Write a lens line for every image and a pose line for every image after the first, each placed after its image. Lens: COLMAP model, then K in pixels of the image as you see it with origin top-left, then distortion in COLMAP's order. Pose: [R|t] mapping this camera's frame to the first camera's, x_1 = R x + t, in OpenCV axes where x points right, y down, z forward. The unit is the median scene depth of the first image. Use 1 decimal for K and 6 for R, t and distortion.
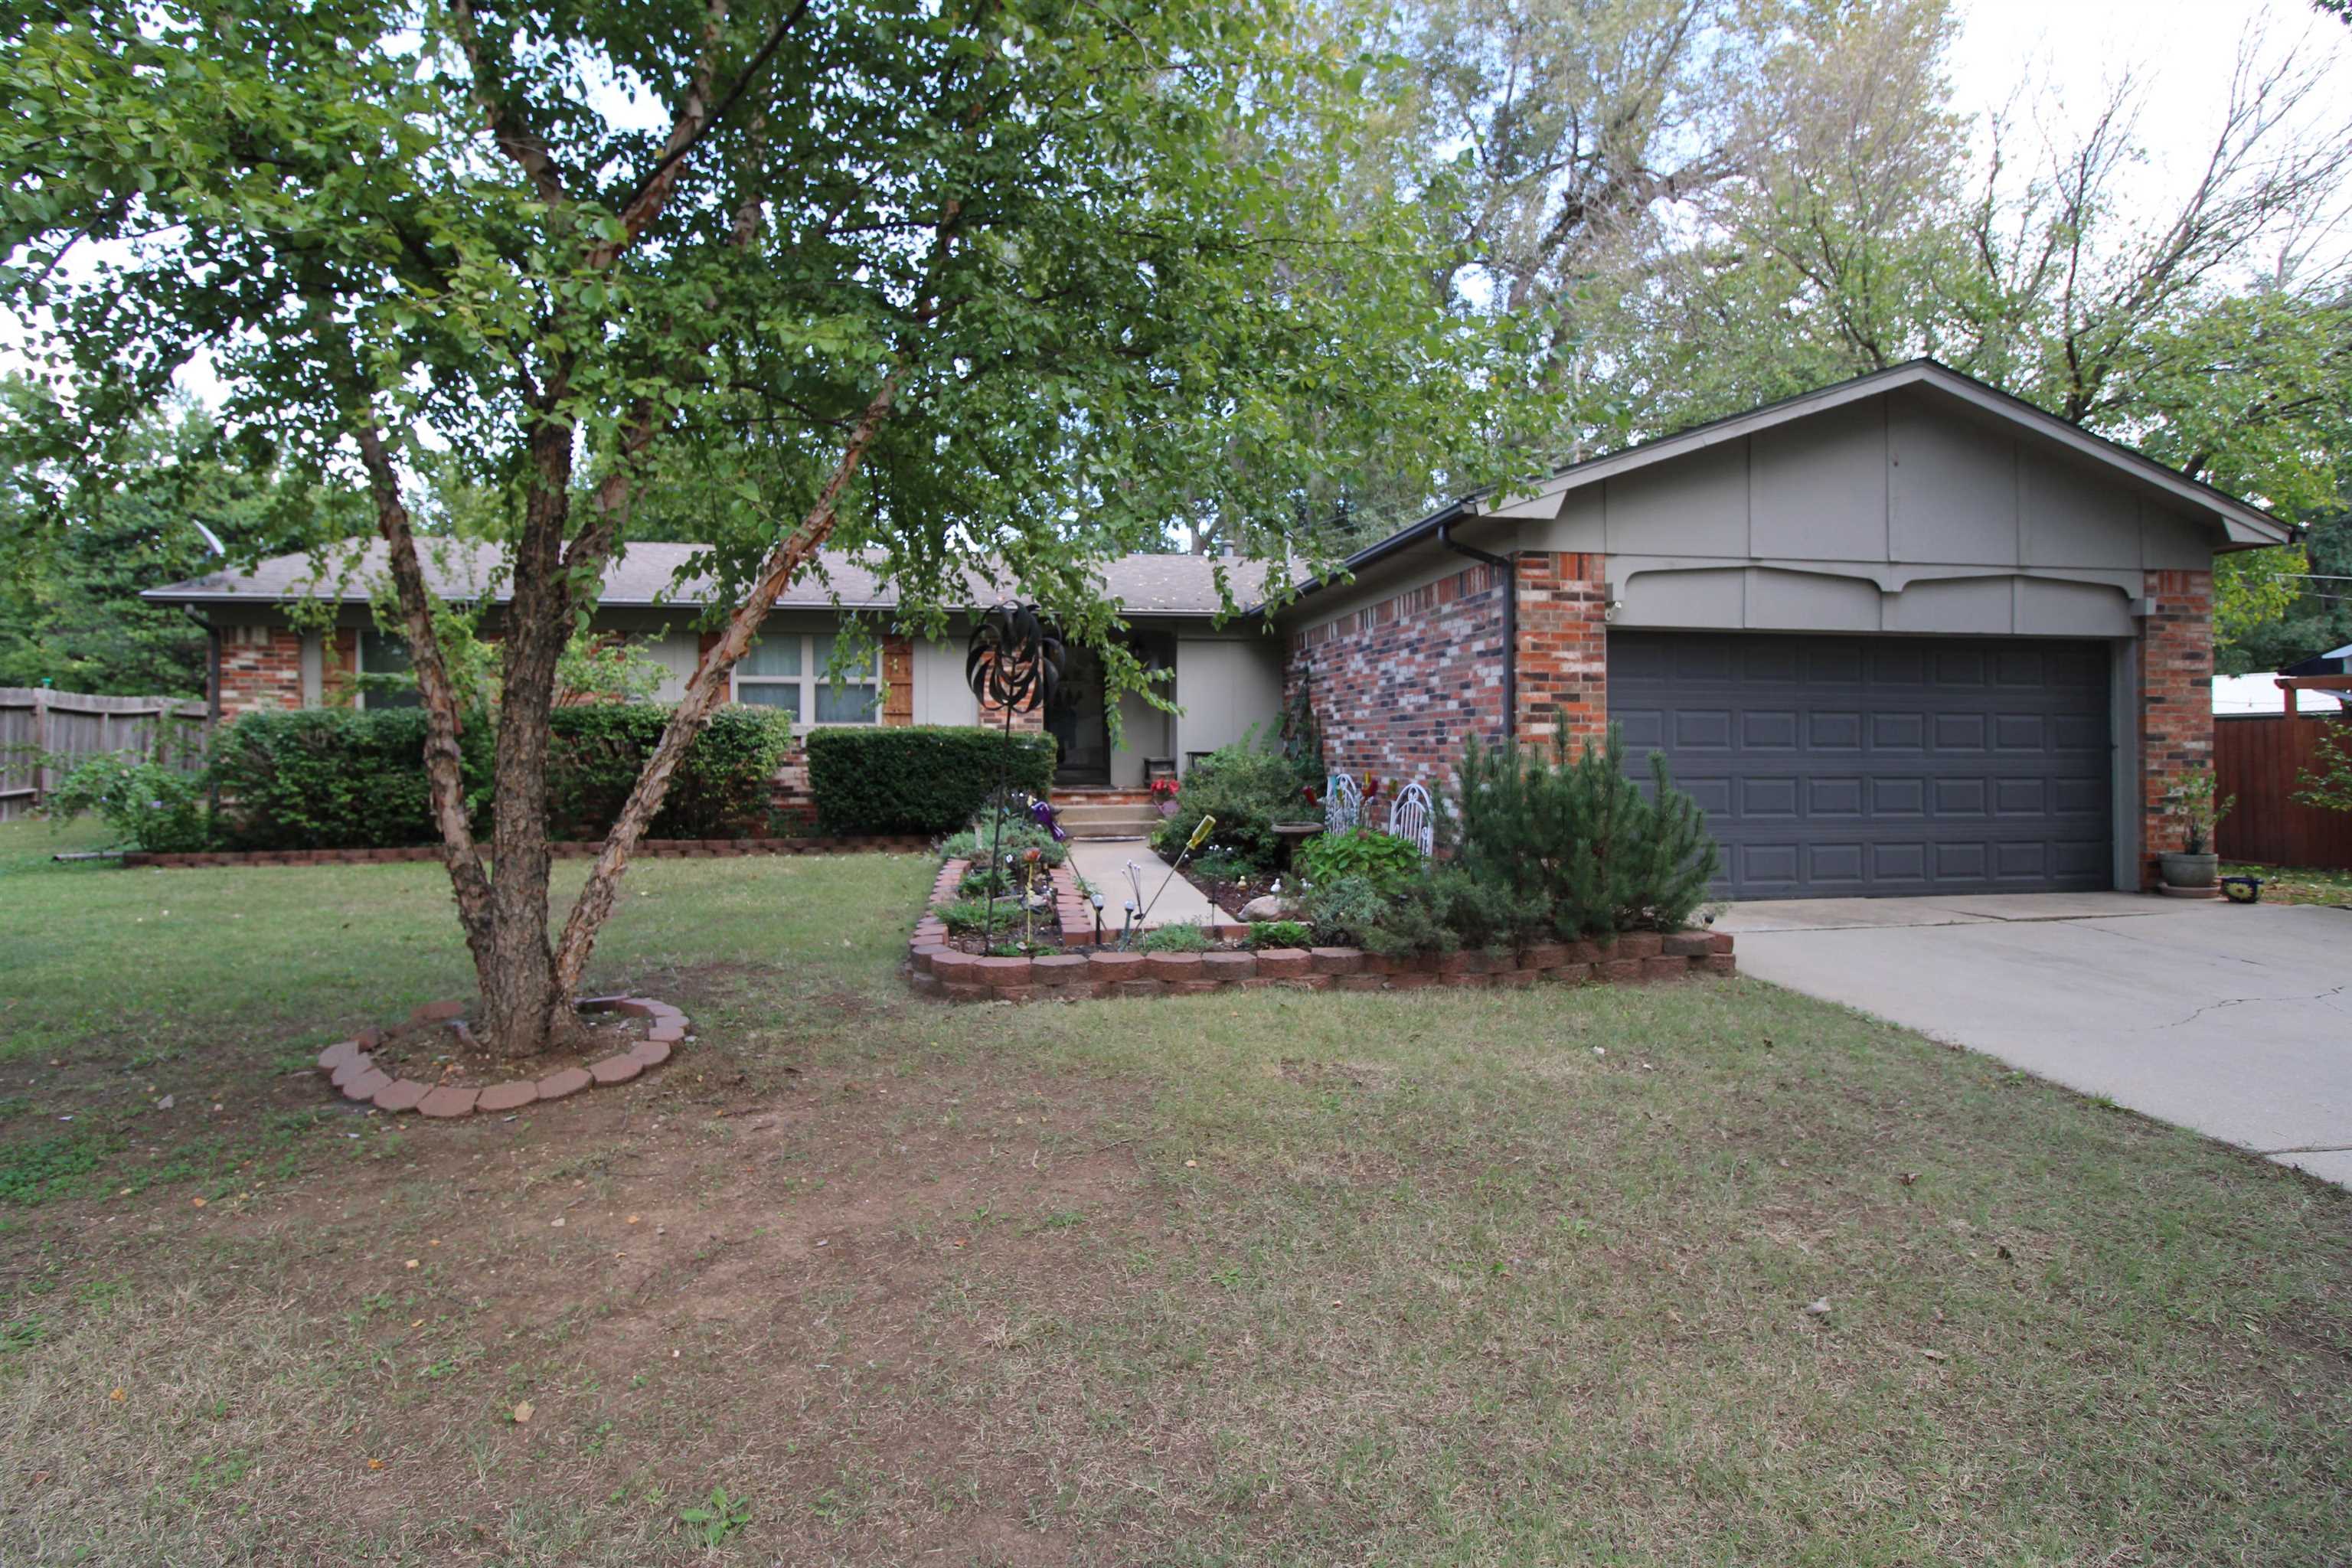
lens RADIAL K [[1095.6, 0, 1173.6], [0, 1095.6, 742.7], [0, 0, 1]] dist [0.004319, -0.016507]
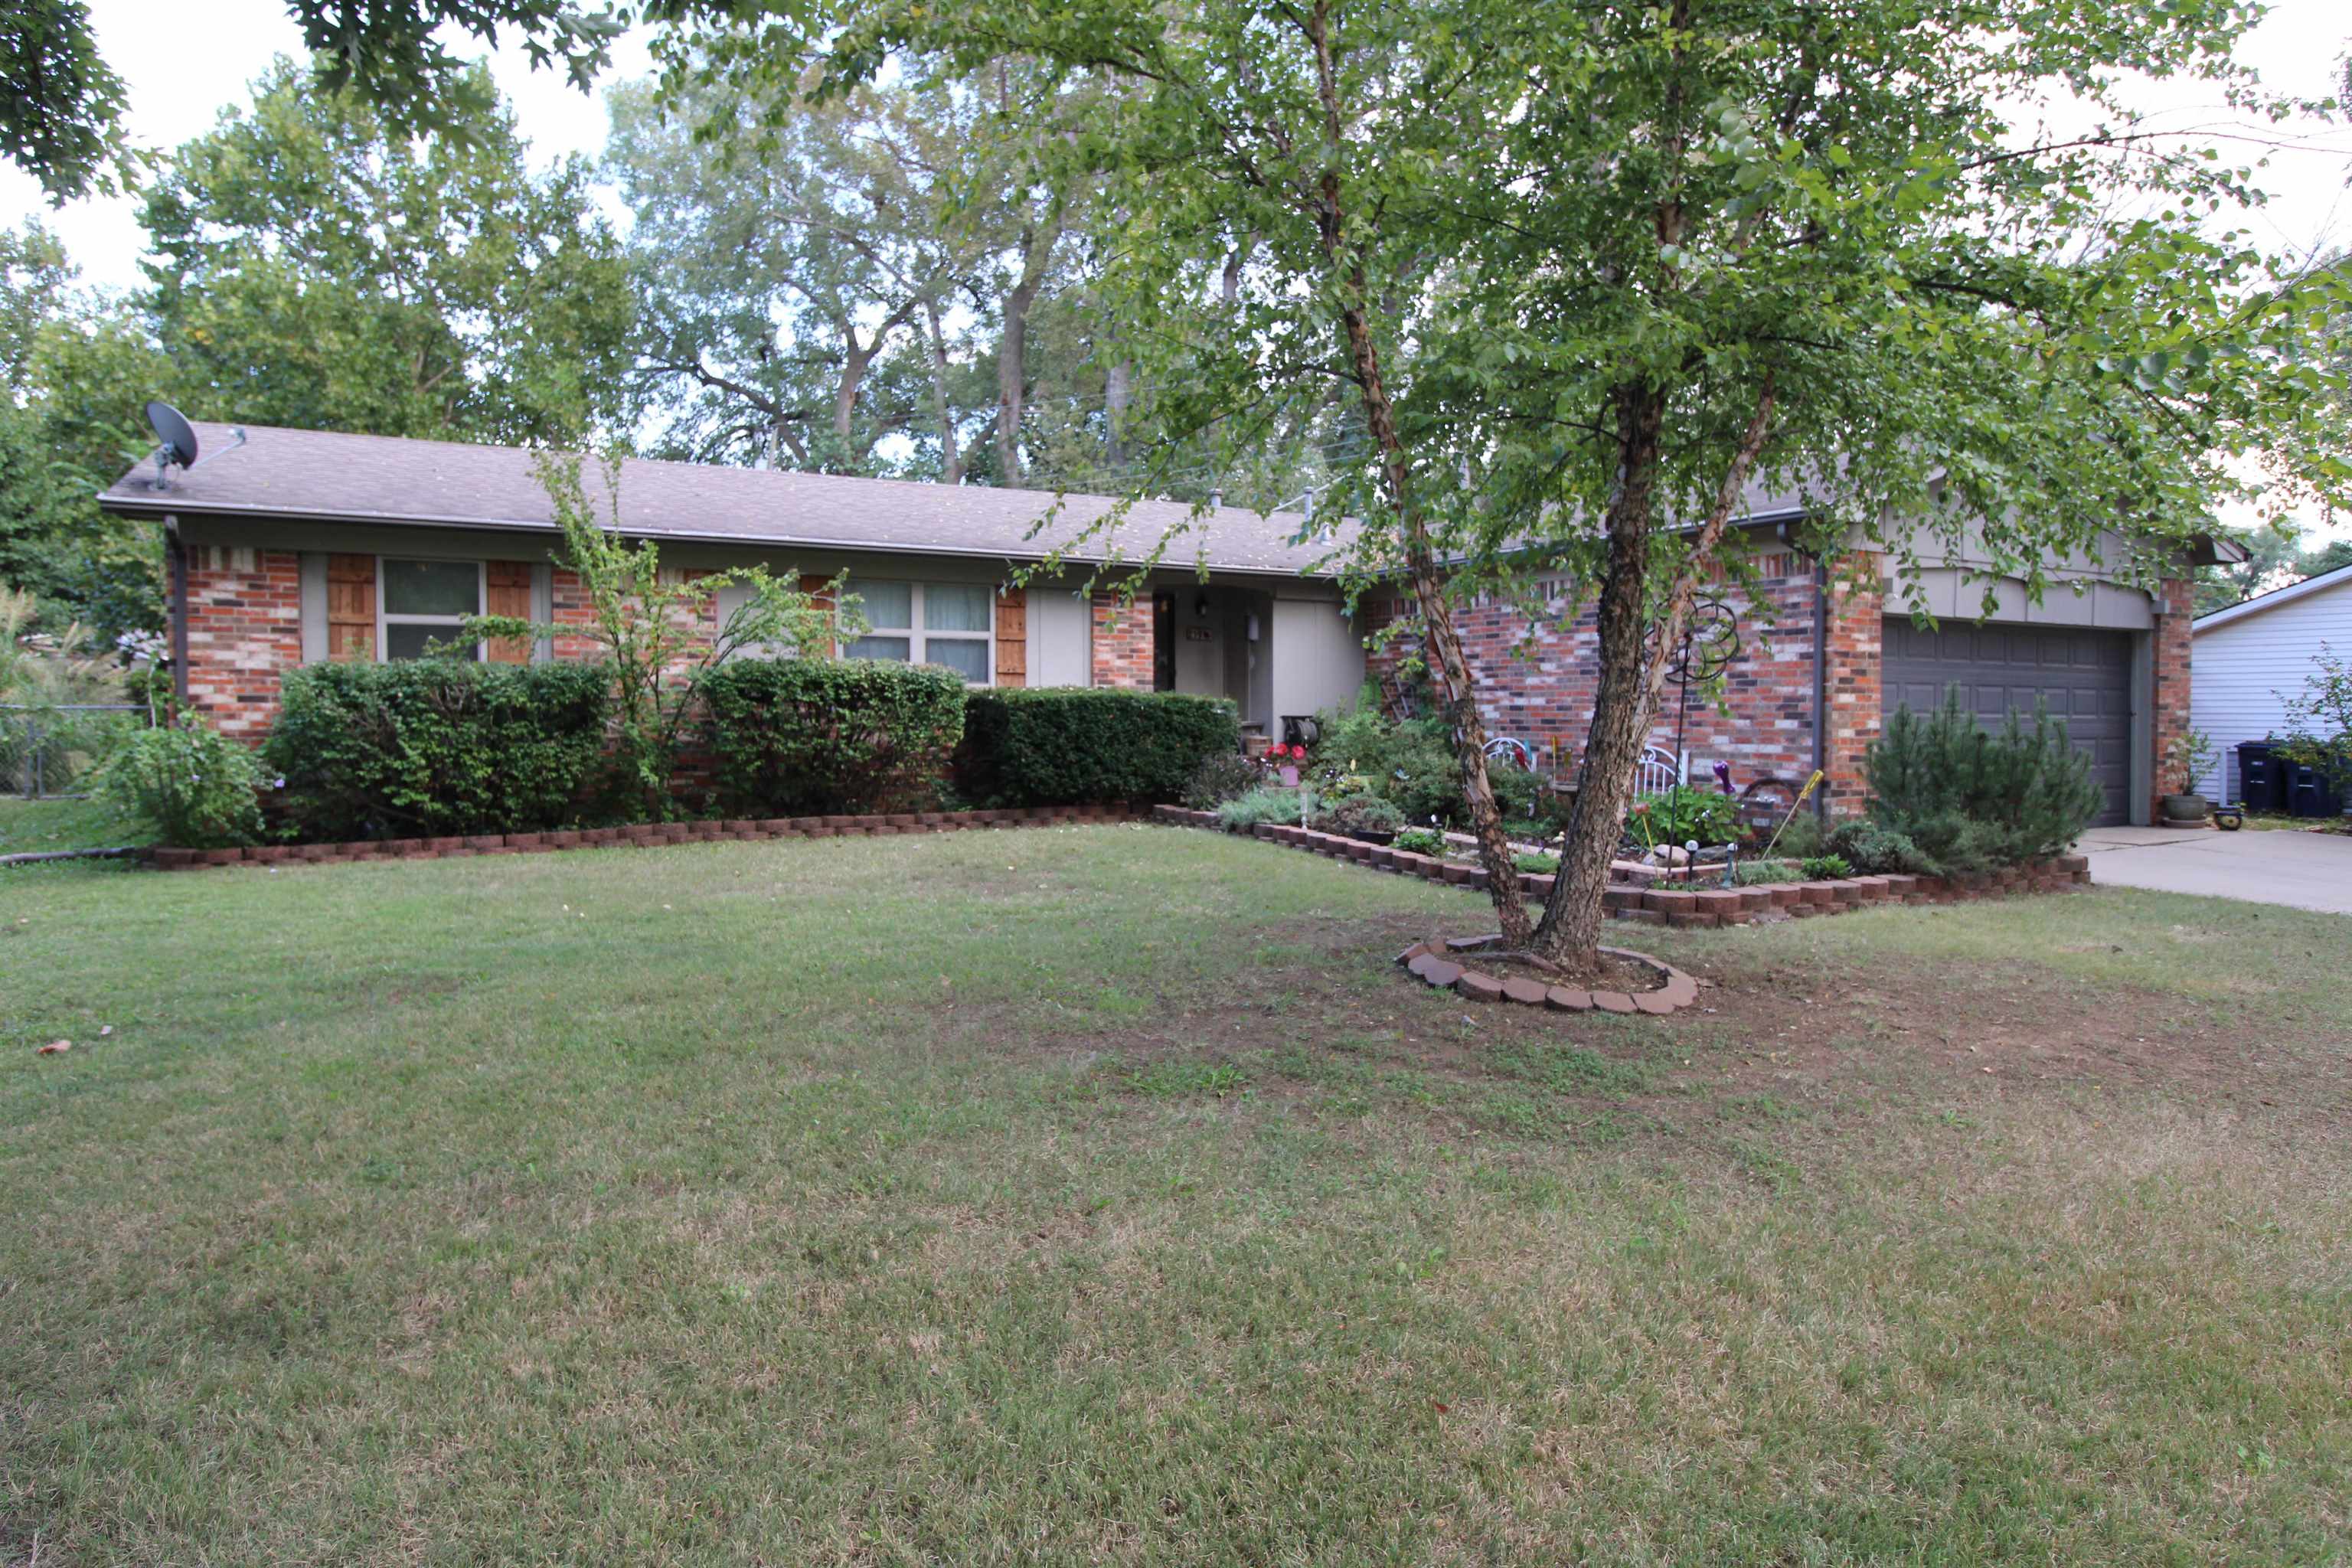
lens RADIAL K [[1310.4, 0, 1165.3], [0, 1310.4, 743.7], [0, 0, 1]] dist [-0.004400, -0.002813]
pose [[0.944875, -0.005332, 0.327387, -0.743687], [-0.004953, 0.999520, 0.030575, -0.002993], [-0.327393, -0.030511, 0.944396, -0.092470]]
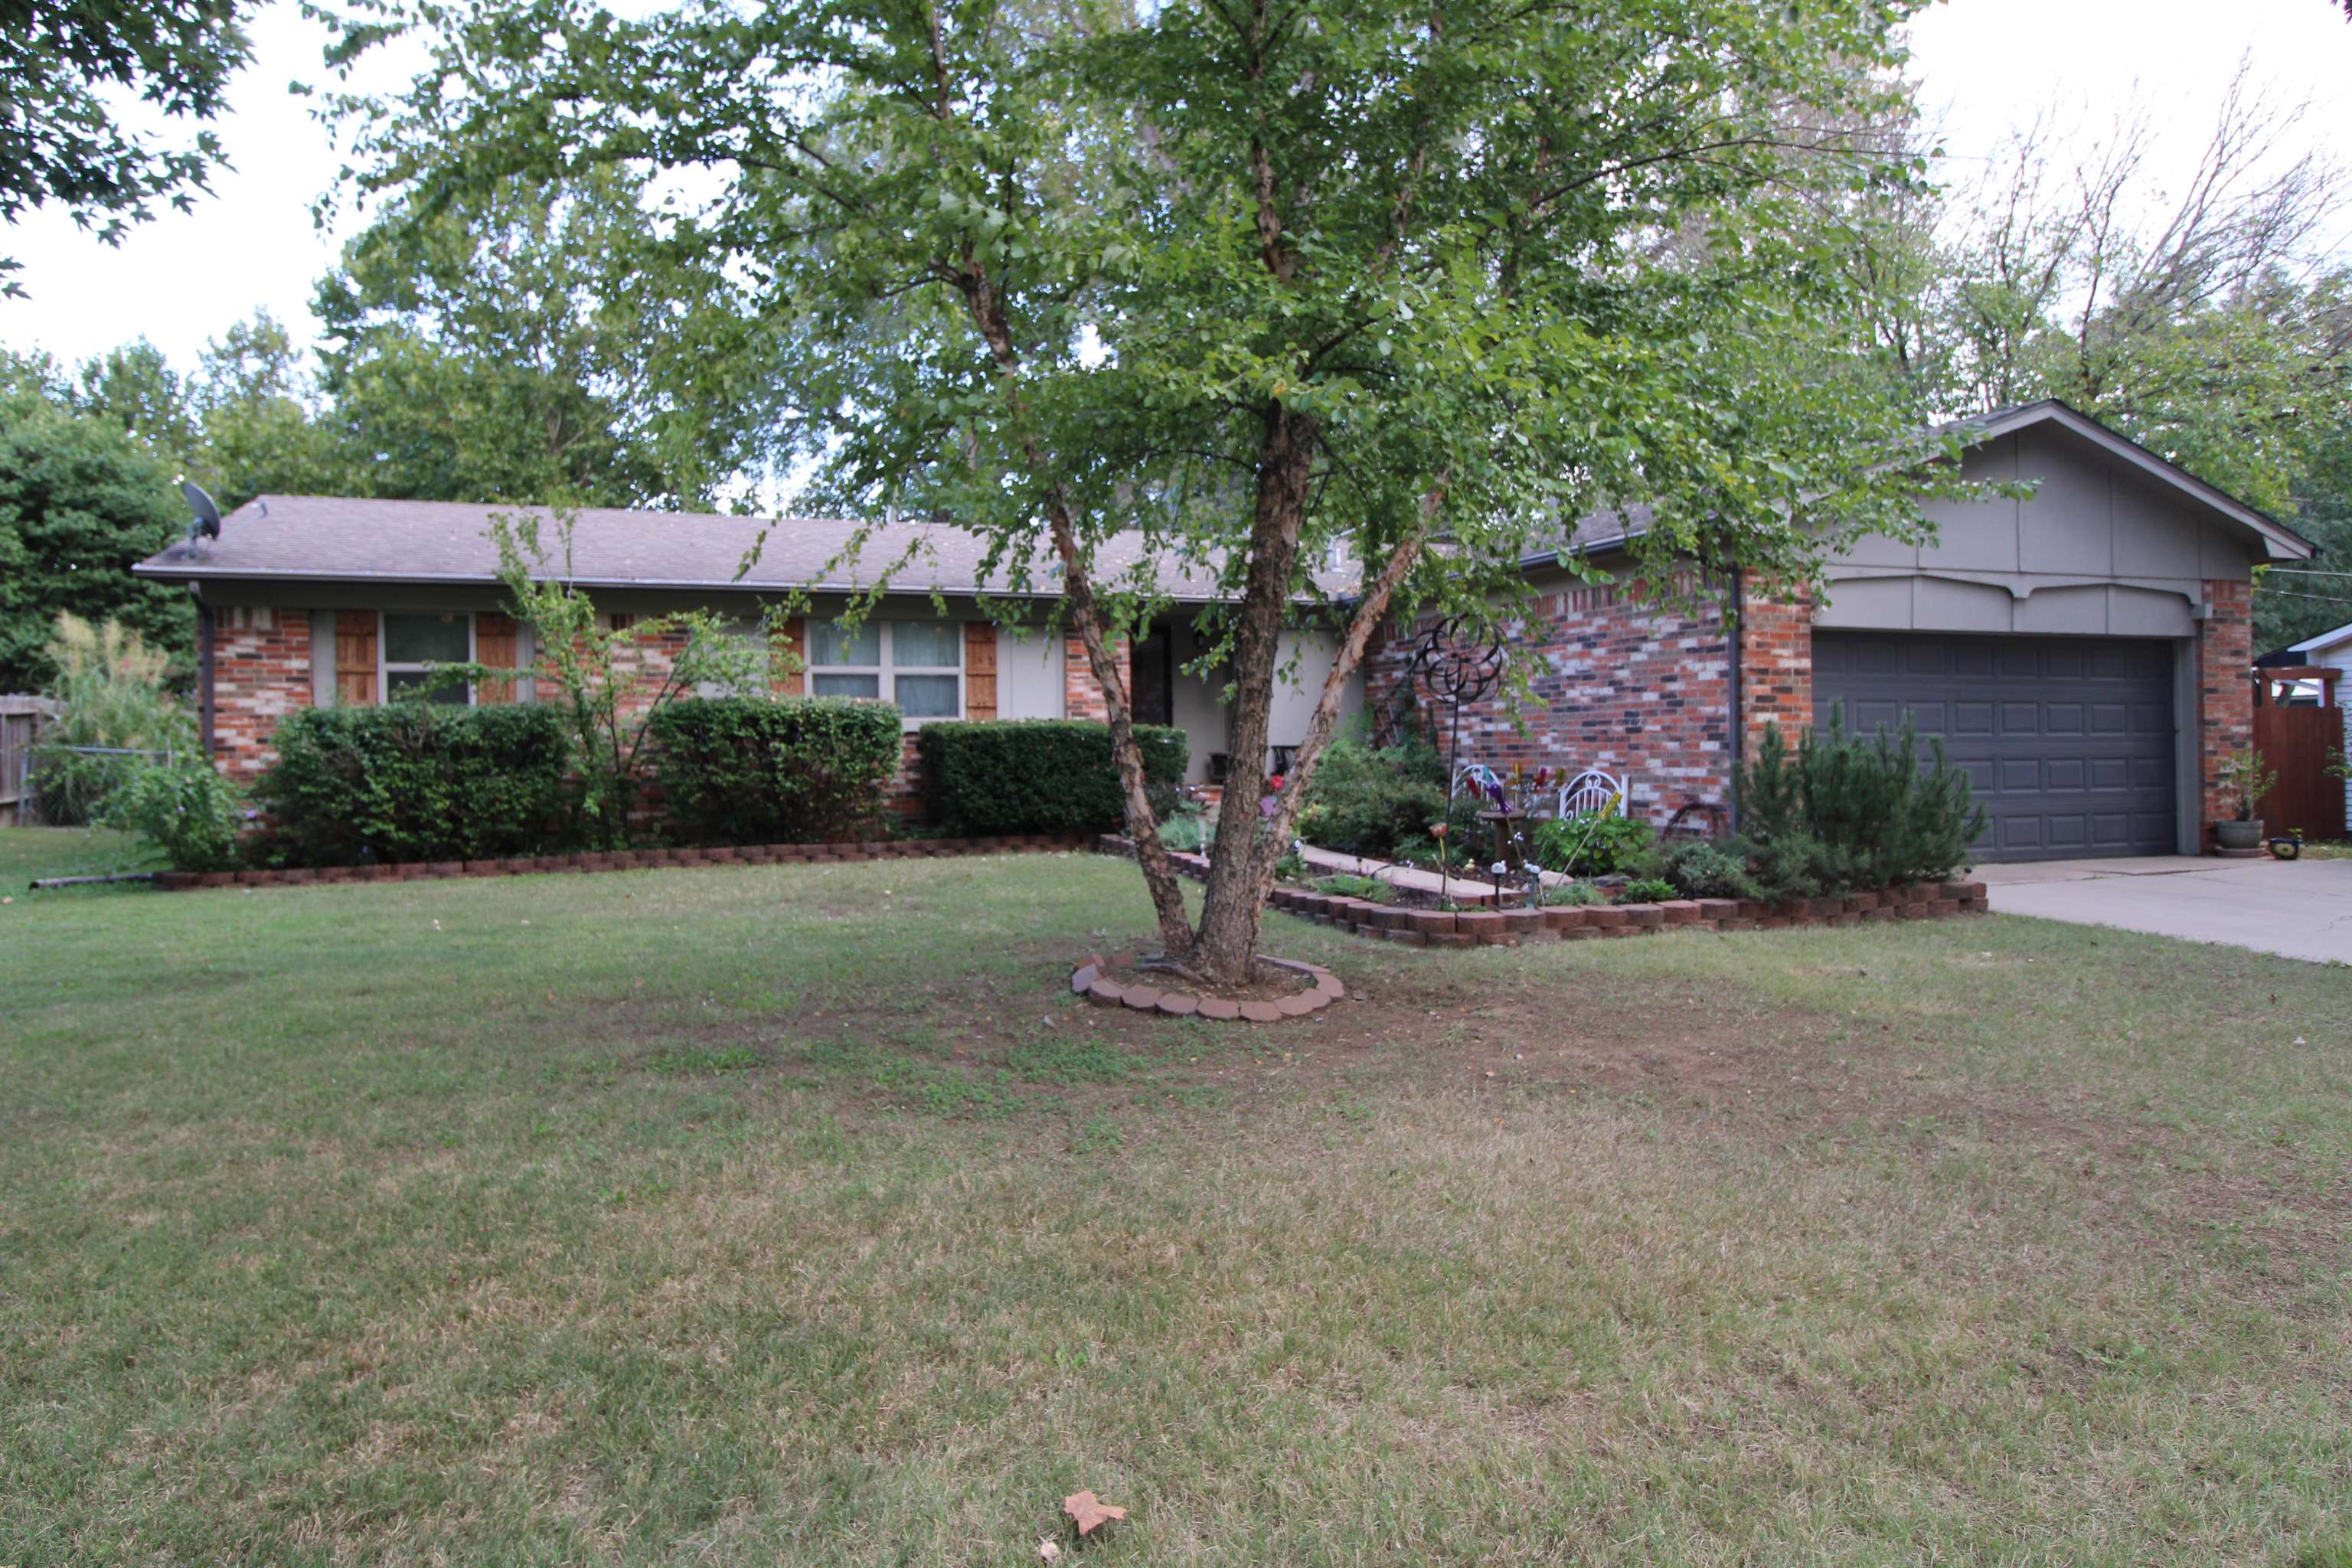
lens RADIAL K [[1367.1, 0, 1165.1], [0, 1367.1, 747.2], [0, 0, 1]] dist [-0.001507, -0.002318]
pose [[0.983730, -0.009371, 0.179410, -0.470638], [0.008697, 0.999952, 0.004547, 0.005342], [-0.179444, -0.002912, 0.983764, -0.246207]]
